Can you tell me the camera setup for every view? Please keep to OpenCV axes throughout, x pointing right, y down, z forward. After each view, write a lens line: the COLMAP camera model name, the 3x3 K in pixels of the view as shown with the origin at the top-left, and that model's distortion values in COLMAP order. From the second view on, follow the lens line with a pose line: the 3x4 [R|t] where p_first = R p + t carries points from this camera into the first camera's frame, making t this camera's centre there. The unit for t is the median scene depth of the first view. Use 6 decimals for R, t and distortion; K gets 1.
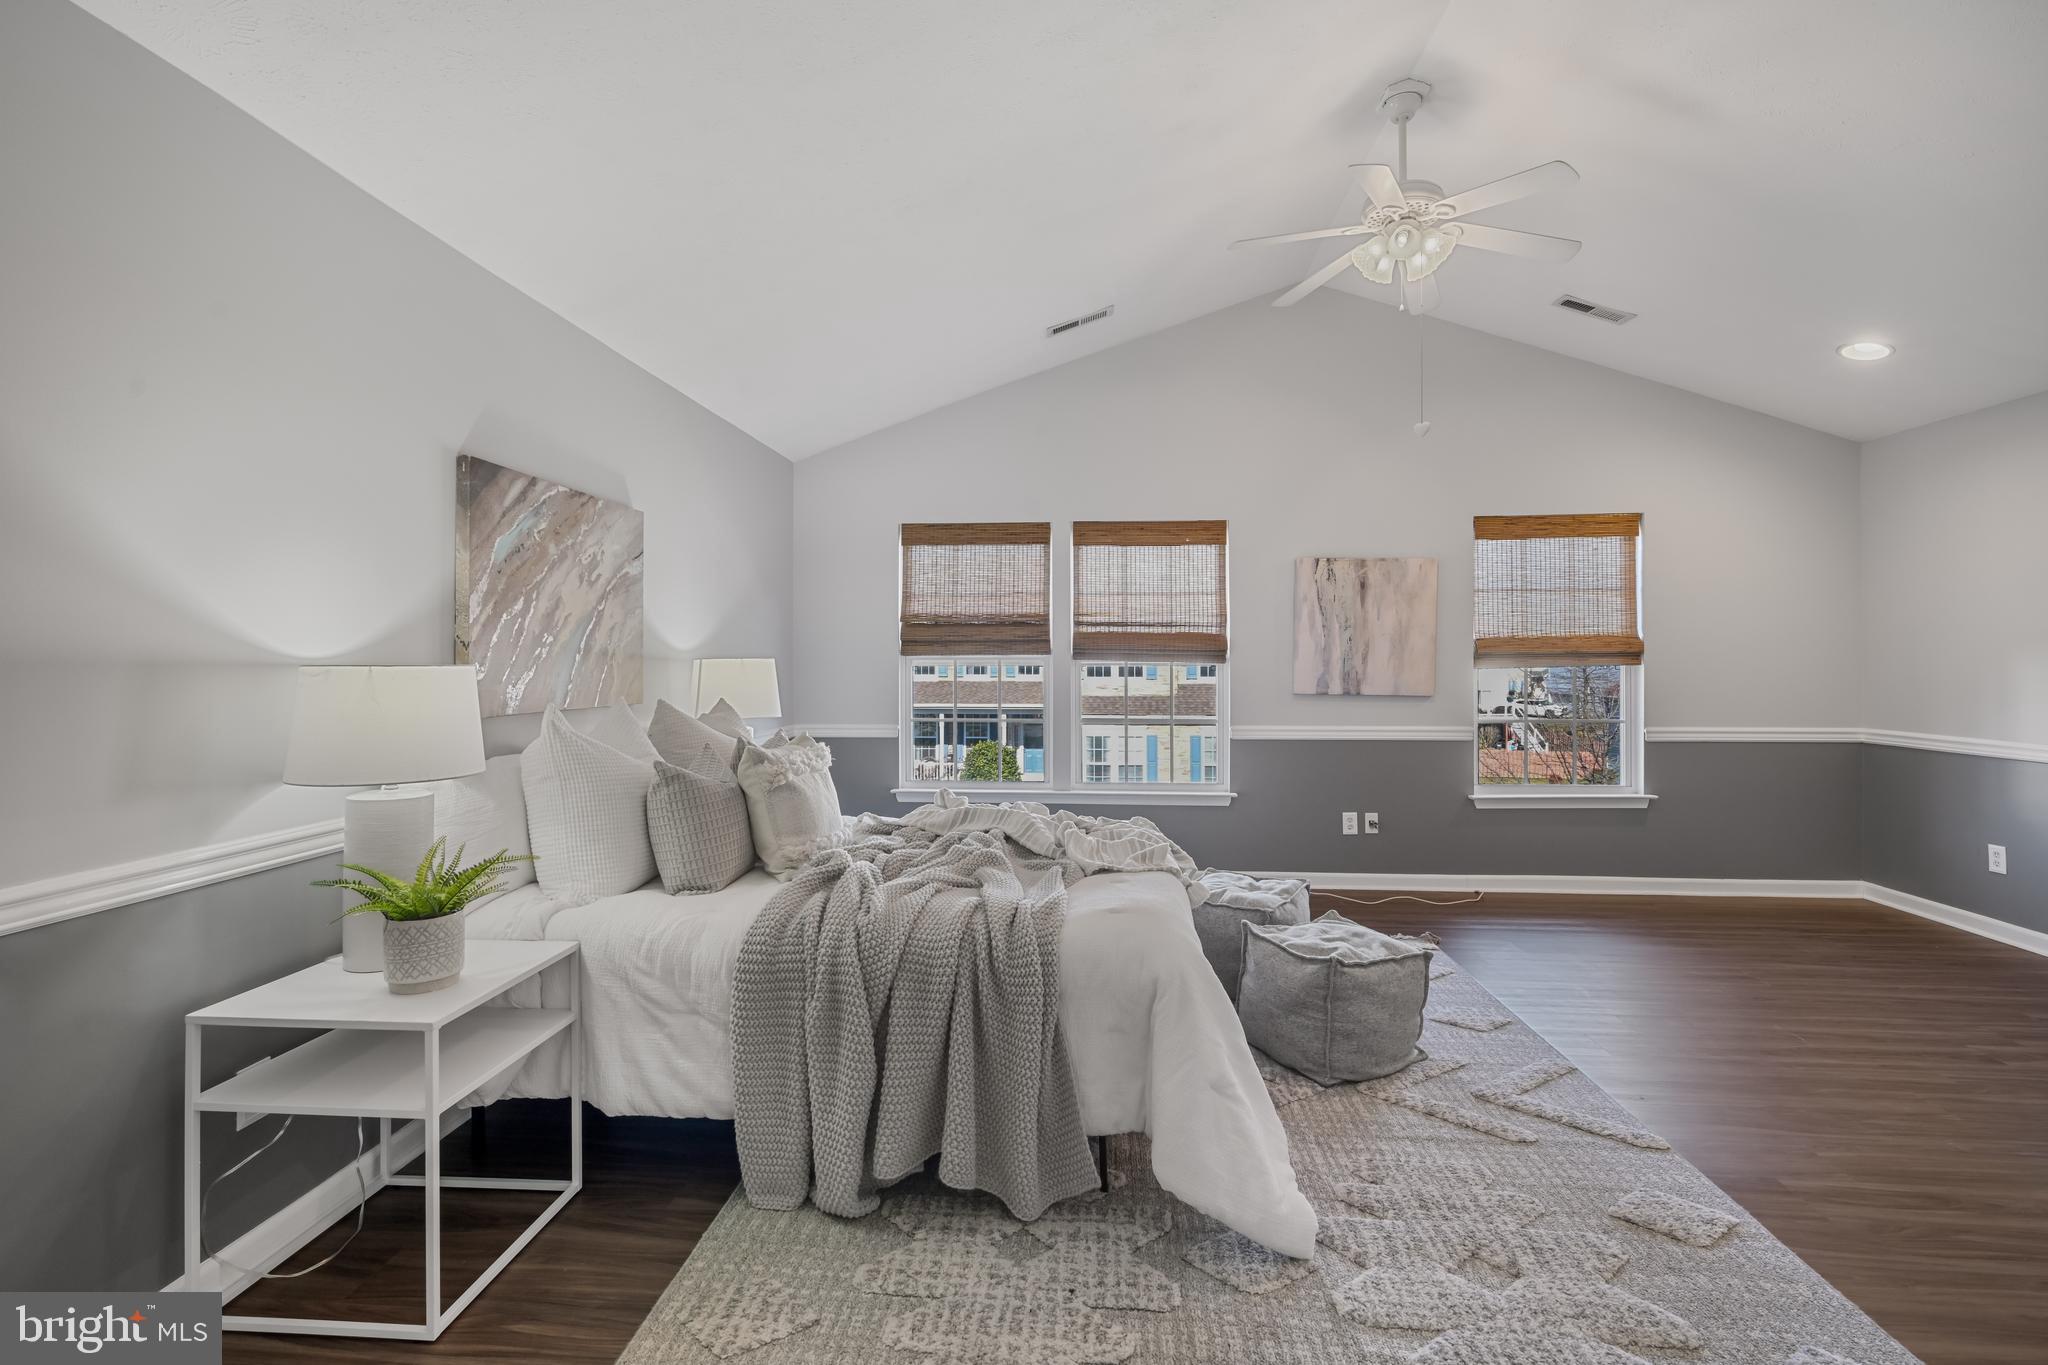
lens RADIAL K [[928.0, 0, 1020.0], [0, 928.0, 669.9], [0, 0, 1]] dist [-0.001042, 0.000192]
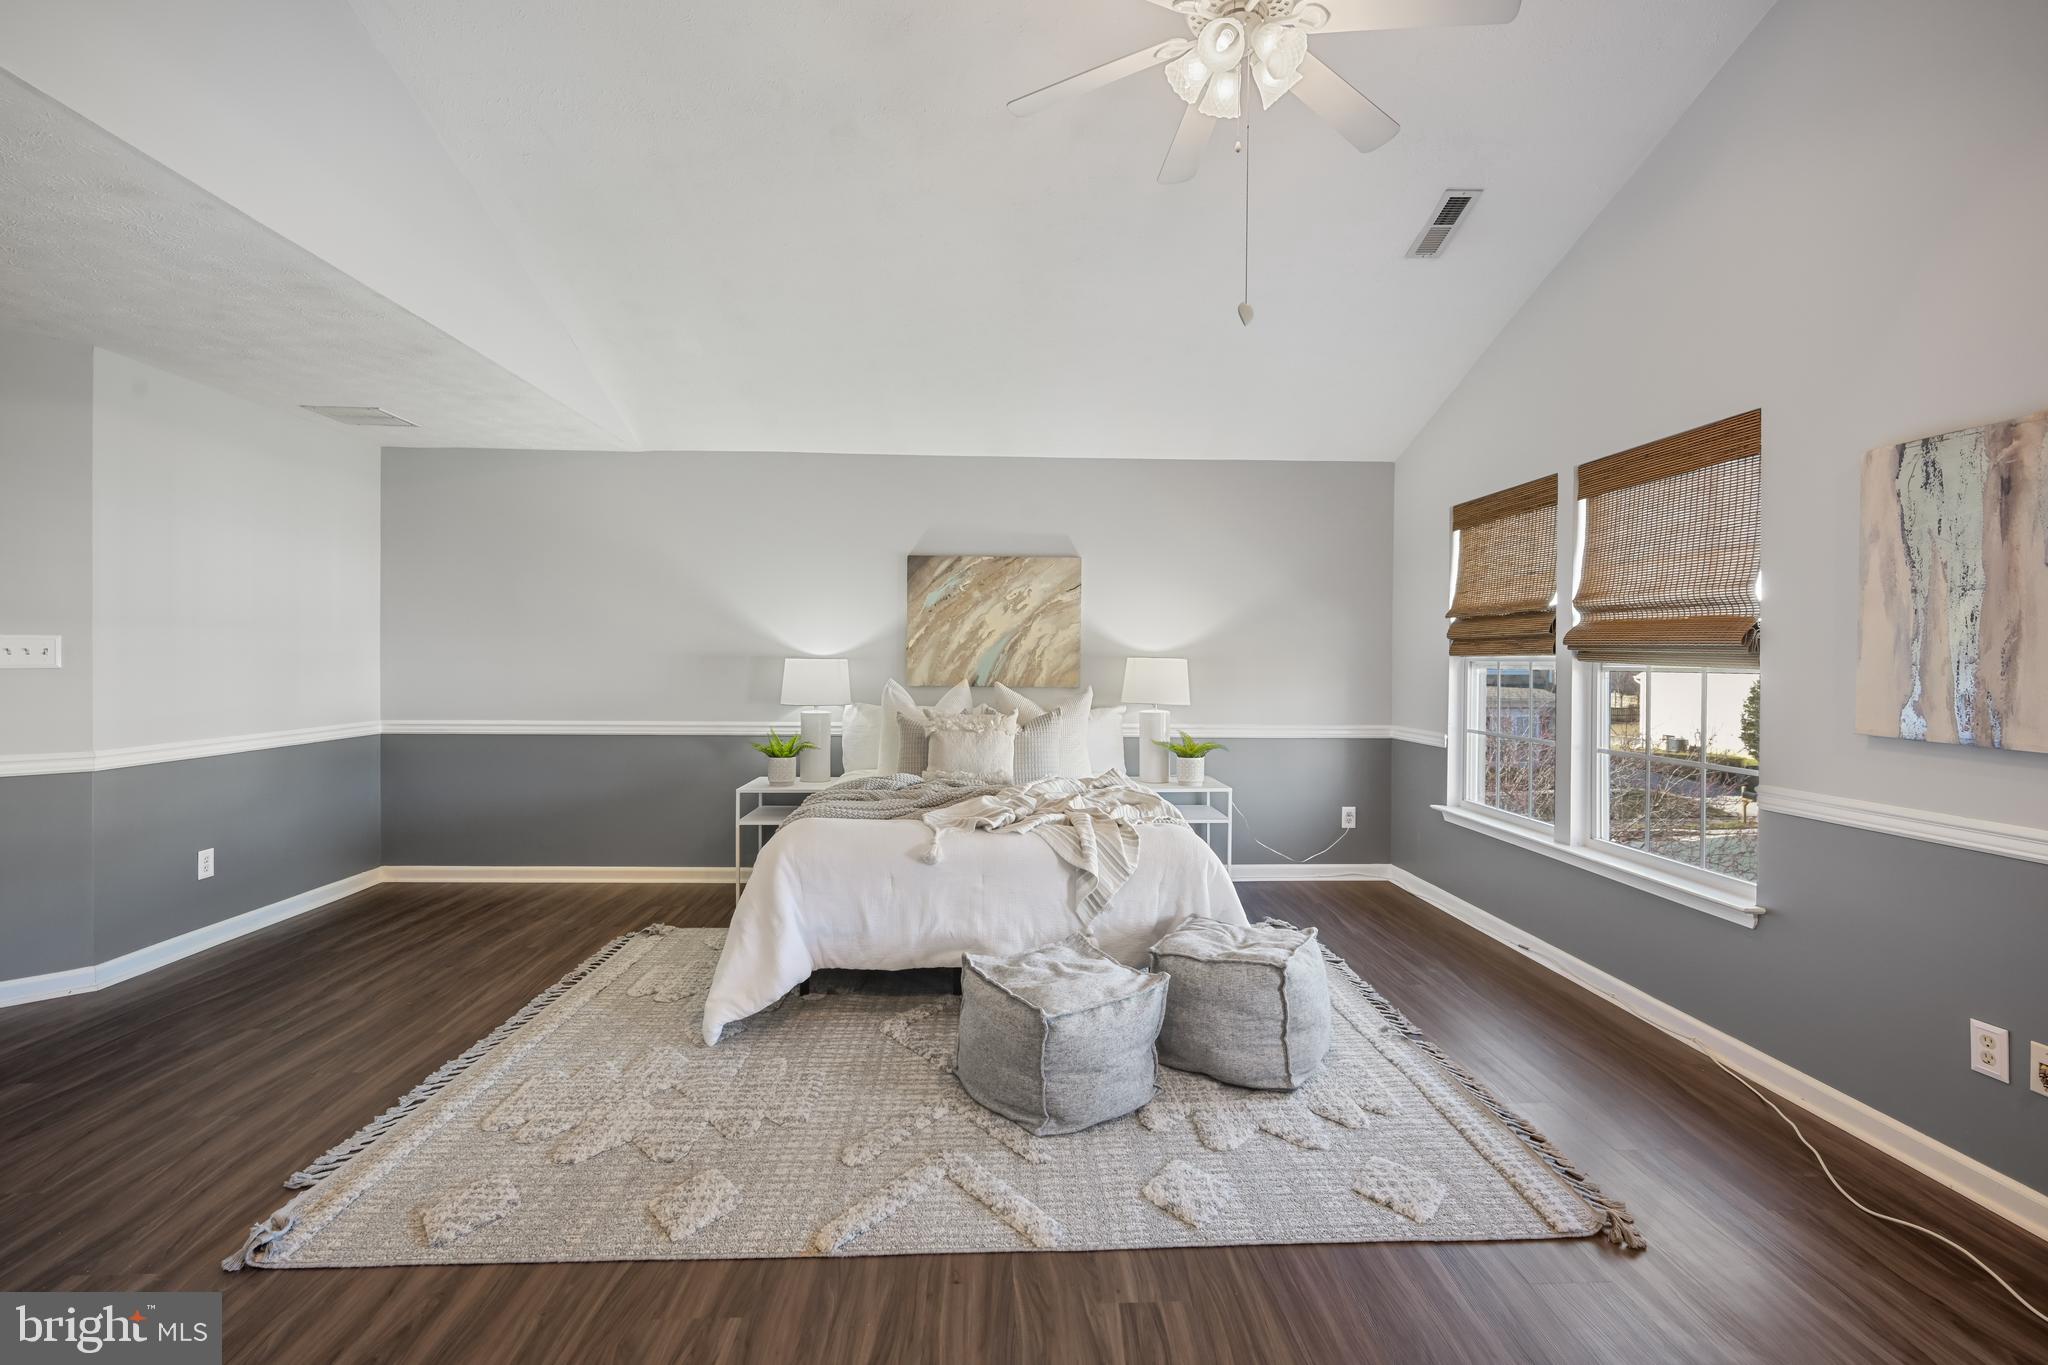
lens RADIAL K [[928.0, 0, 1020.0], [0, 928.0, 669.9], [0, 0, 1]] dist [-0.001042, 0.000192]
pose [[0.116233, 0.013937, -0.993124, 1.049060], [-0.018325, 0.999761, 0.011885, -0.007630], [0.993053, 0.016817, 0.116461, 0.735697]]
